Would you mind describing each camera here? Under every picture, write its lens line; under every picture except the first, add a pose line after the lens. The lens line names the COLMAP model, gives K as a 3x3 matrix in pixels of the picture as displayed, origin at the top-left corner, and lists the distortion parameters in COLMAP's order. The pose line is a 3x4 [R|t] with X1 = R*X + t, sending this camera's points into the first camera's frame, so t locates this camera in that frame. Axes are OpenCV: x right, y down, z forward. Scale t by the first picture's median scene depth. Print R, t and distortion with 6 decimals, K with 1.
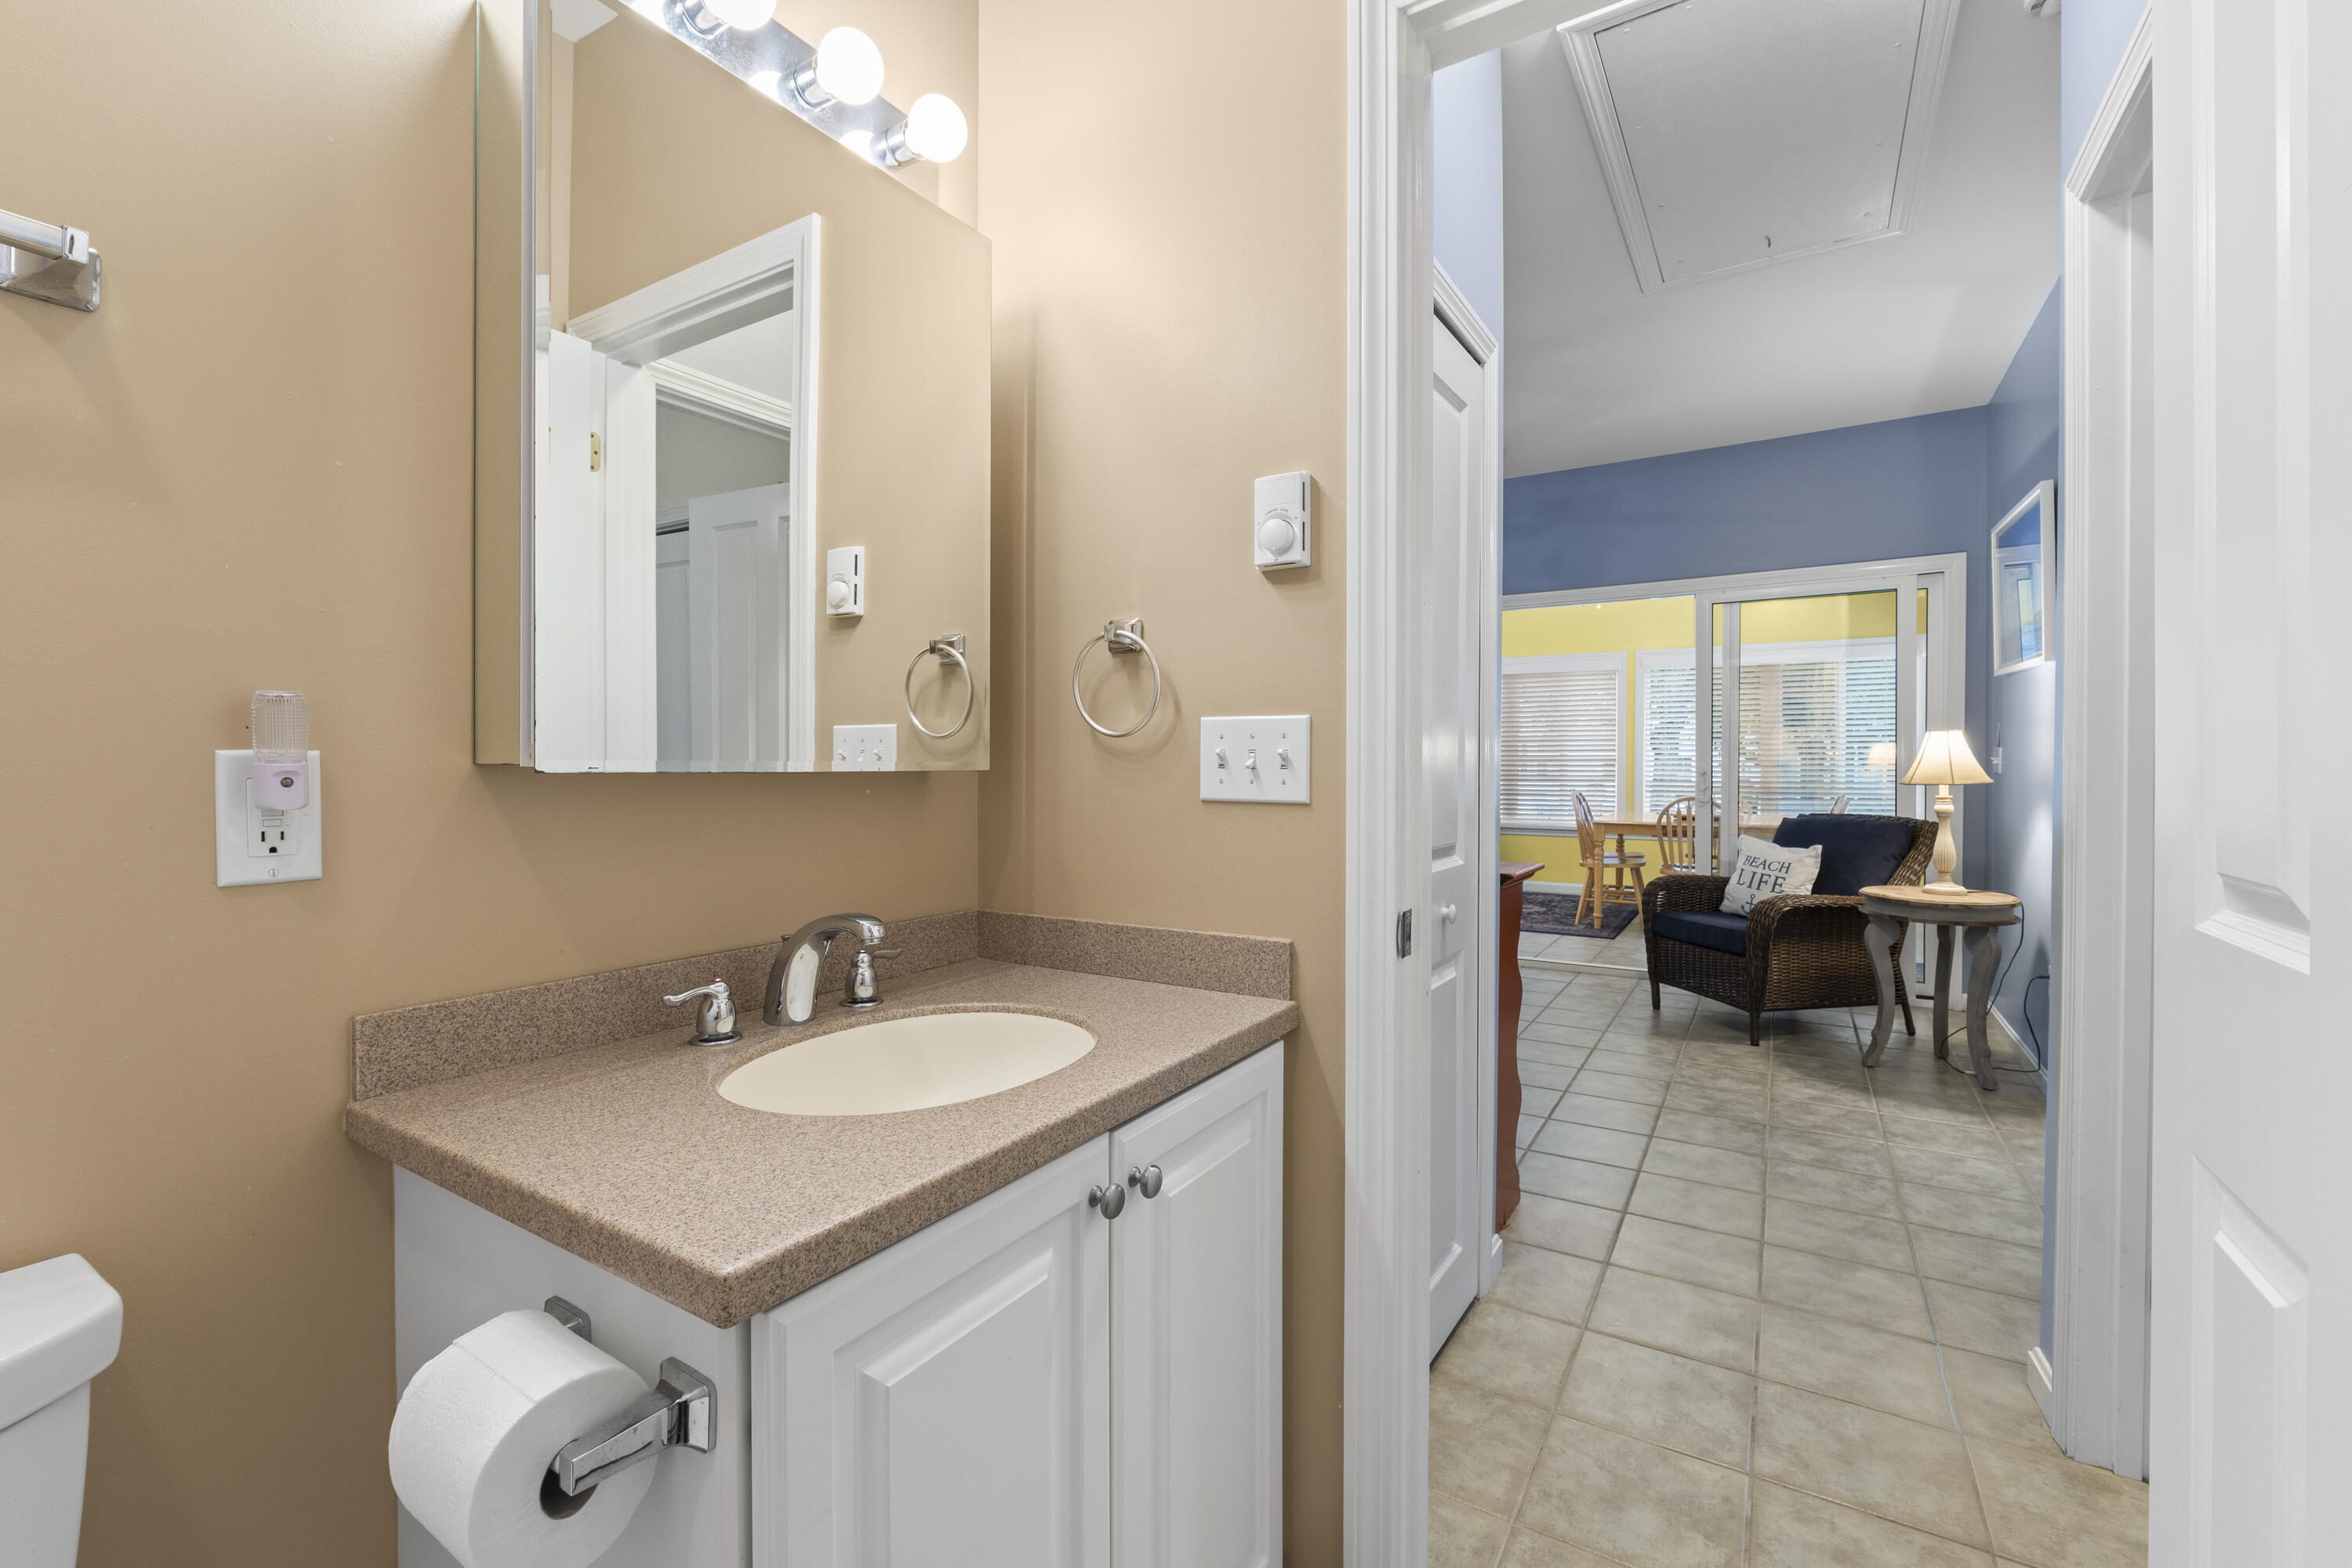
lens RADIAL K [[998.9, 0, 1170.6], [0, 998.9, 765.1], [0, 0, 1]] dist [-0.003353, -0.000251]
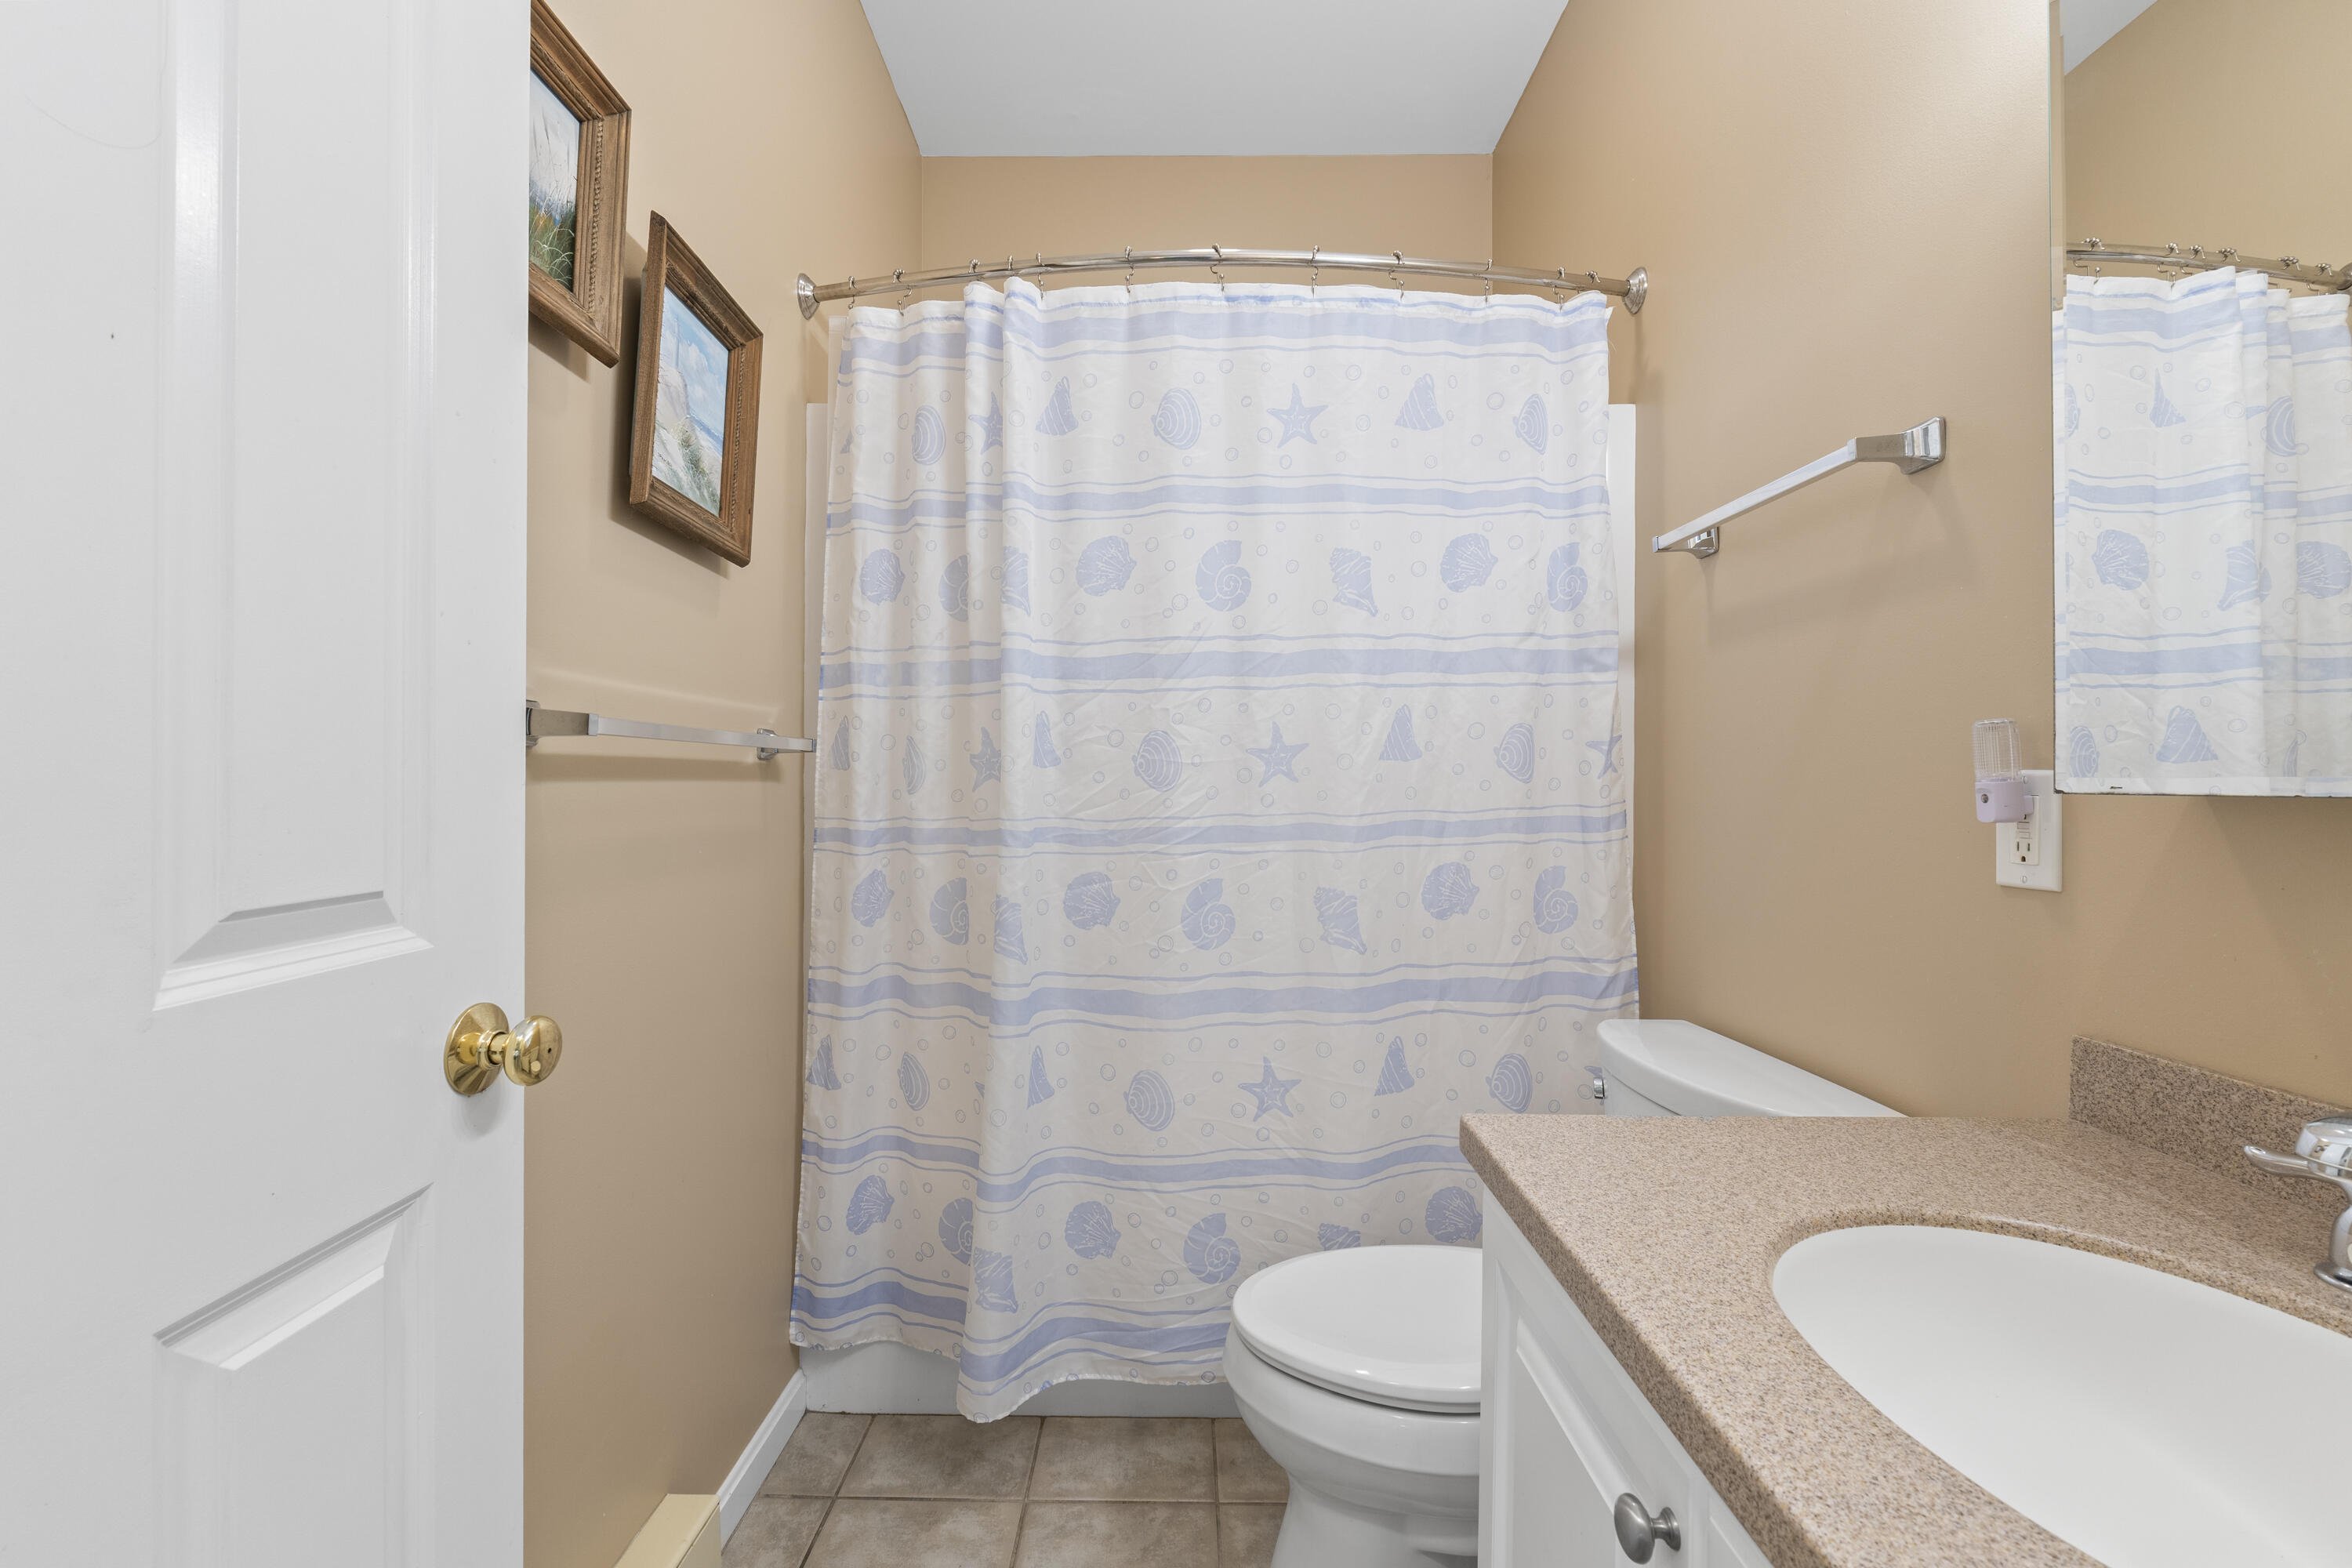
lens RADIAL K [[1005.8, 0, 1176.0], [0, 1005.8, 784.0], [0, 0, 1]] dist [-0.000648, 0.000010]
pose [[-0.852115, -0.004188, -0.523338, 0.489823], [-0.006030, 0.999980, 0.001816, 0.003184], [0.523320, 0.004703, -0.852123, 1.392330]]
